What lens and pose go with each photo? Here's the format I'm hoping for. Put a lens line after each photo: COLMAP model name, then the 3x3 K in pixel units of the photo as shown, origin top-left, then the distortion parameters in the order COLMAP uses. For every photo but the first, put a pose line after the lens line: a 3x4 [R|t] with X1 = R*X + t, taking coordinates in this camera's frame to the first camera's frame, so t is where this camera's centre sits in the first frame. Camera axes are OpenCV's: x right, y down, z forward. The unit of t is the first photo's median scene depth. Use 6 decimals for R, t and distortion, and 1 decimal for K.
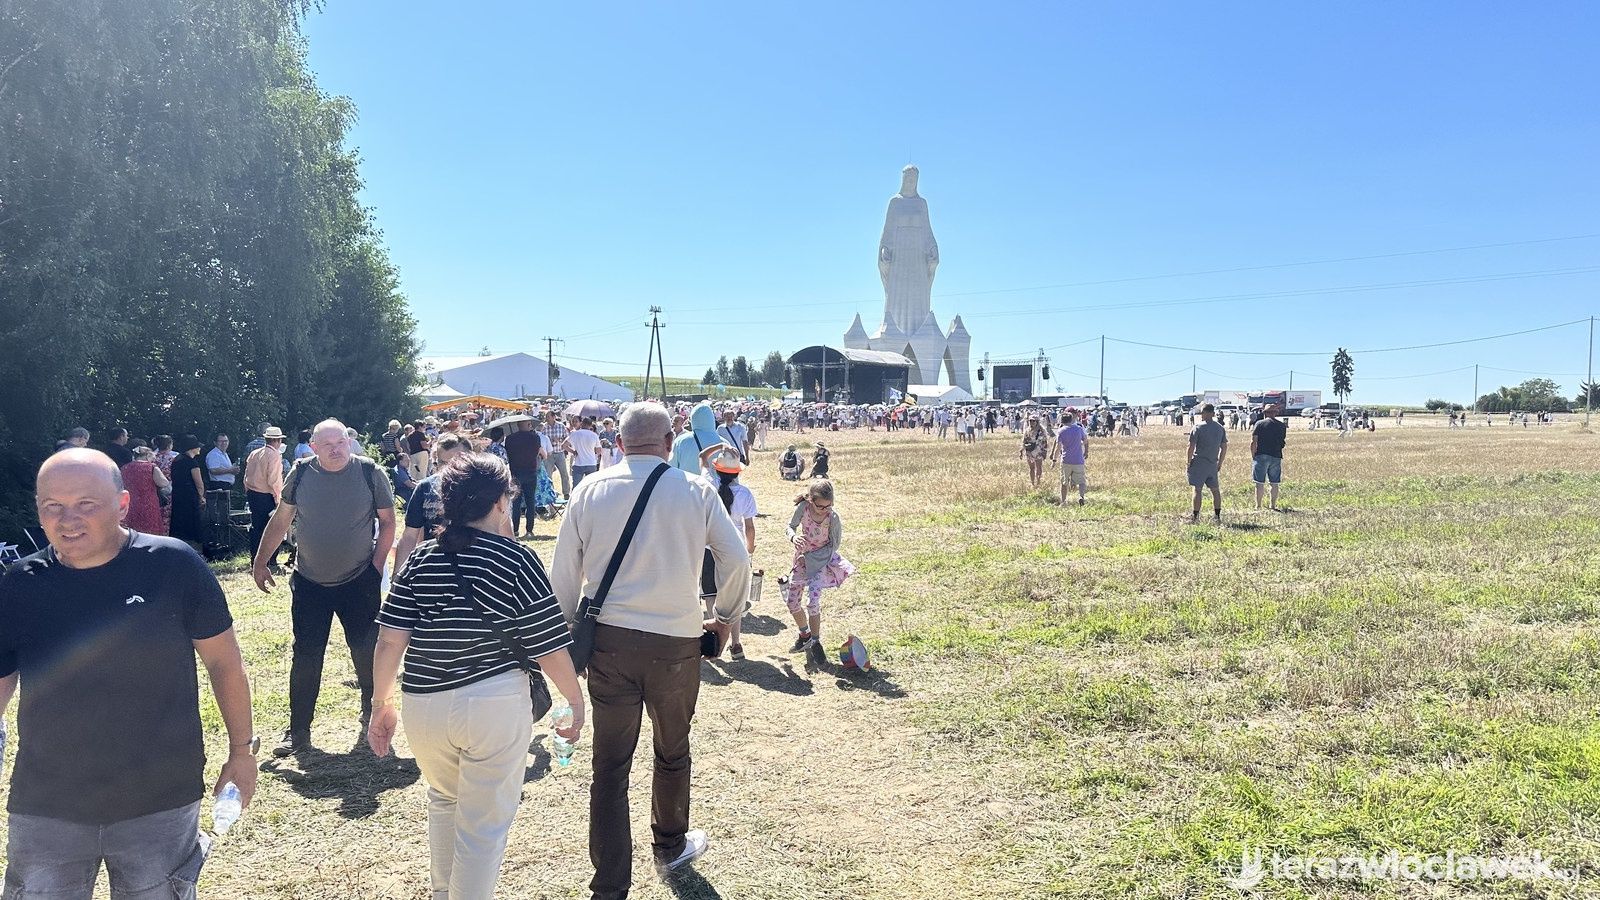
lens RADIAL K [[3482.0, 0, 761.8], [0, 3482.0, 446.7], [0, 0, 1]] dist [-0.298205, 6.402616]
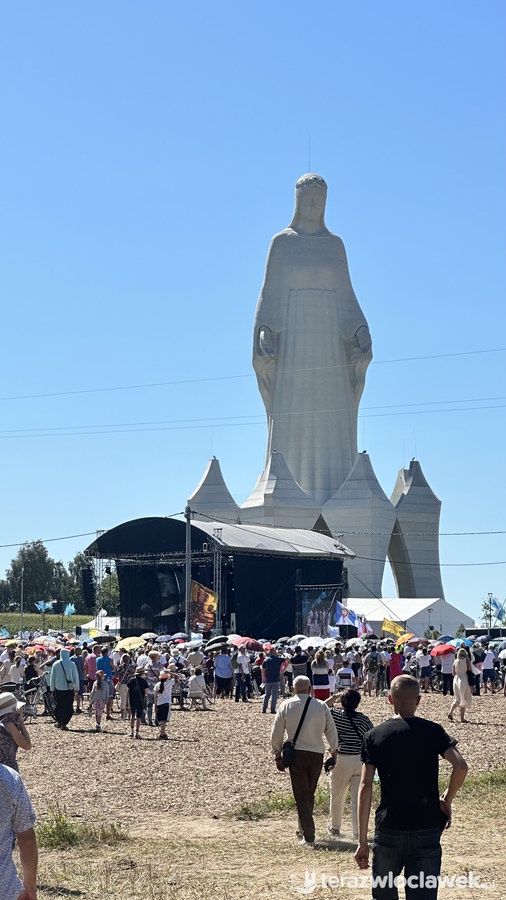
lens RADIAL K [[1958.6, 0, 253.0], [0, 1958.6, 450.0], [0, 0, 1]] dist [-0.298205, 6.402616]
pose [[0.990438, -0.002628, 0.137933, -0.005507], [0.020550, 0.991475, -0.128667, -0.003446], [-0.136419, 0.130271, 0.982048, 0.725596]]
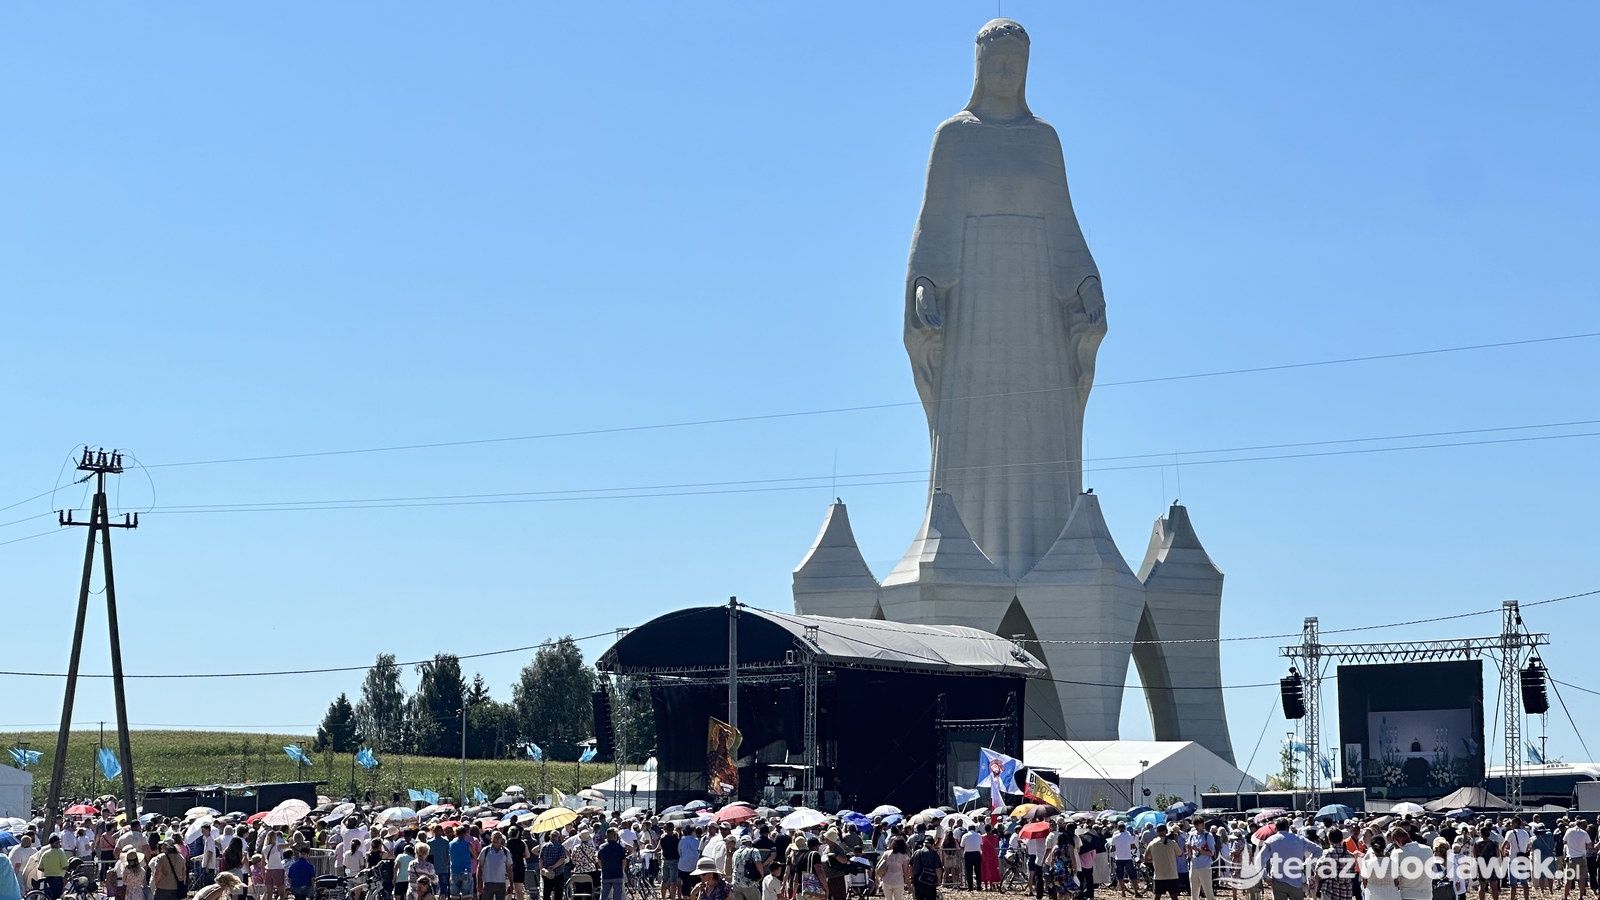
lens RADIAL K [[3482.0, 0, 761.8], [0, 3482.0, 446.7], [0, 0, 1]] dist [-0.298205, 6.402616]
pose [[0.997201, -0.004698, 0.074624, -0.000828], [0.014826, 0.990632, -0.135752, -0.003098], [-0.073287, 0.136478, 0.987928, 0.709991]]
